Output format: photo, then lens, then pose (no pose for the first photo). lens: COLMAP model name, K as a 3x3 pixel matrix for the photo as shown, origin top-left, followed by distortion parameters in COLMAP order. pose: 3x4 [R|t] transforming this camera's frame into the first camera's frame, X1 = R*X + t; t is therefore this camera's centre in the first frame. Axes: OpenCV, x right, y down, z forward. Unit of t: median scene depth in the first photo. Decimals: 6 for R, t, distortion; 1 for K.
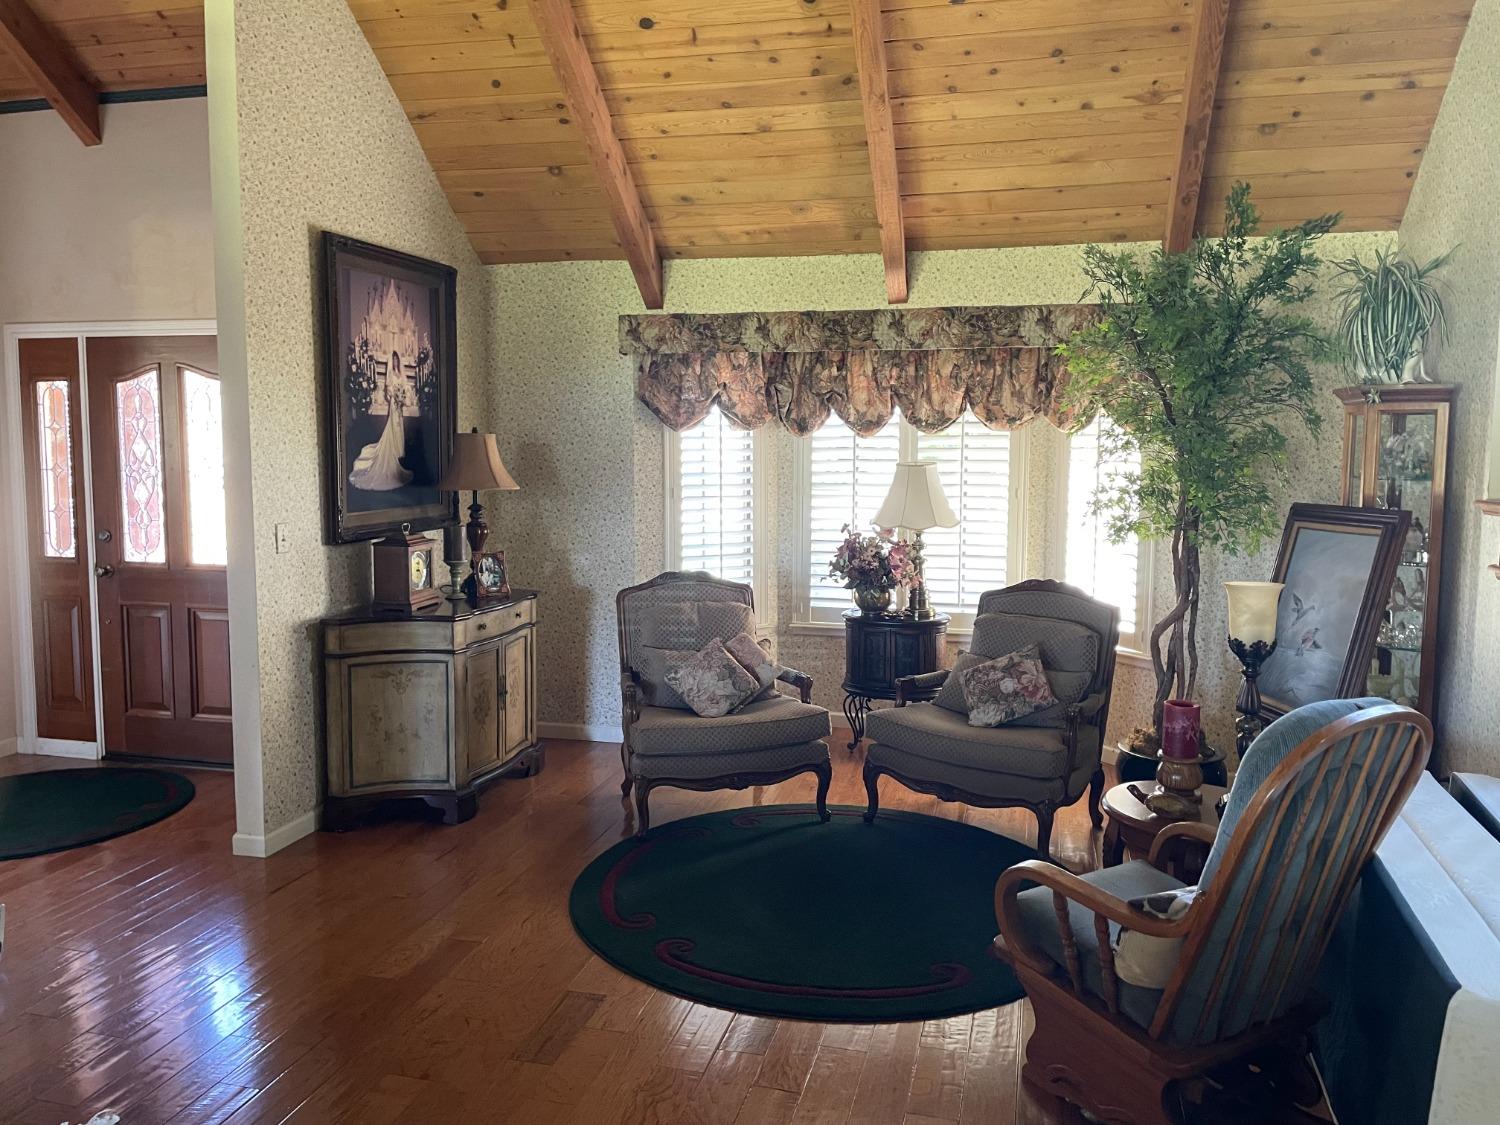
lens RADIAL K [[1136.5, 0, 756.7], [0, 1136.5, 539.1], [0, 0, 1]] dist [0.069584, -0.090768]
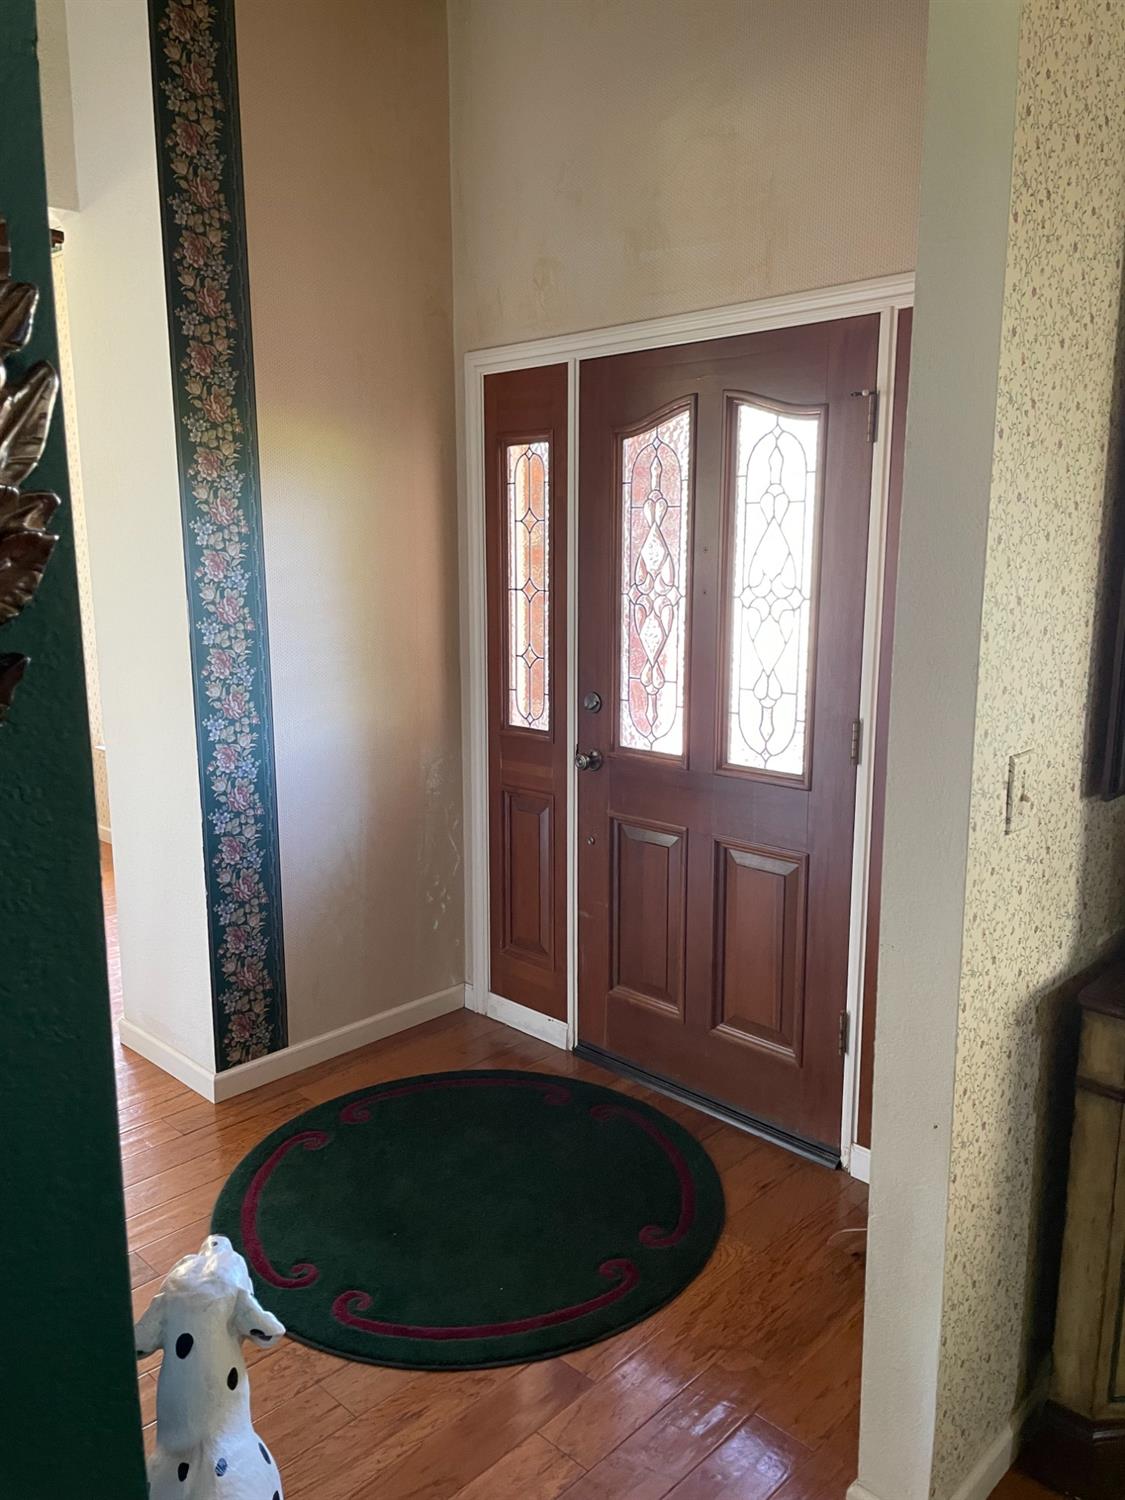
lens RADIAL K [[1136.5, 0, 557.4], [0, 1136.5, 751.9], [0, 0, 1]] dist [0.069584, -0.090768]
pose [[0.864334, 0.085978, -0.495515, -0.286317], [-0.040316, 0.993953, 0.102140, -0.037145], [0.501300, -0.068305, 0.862573, 0.477484]]
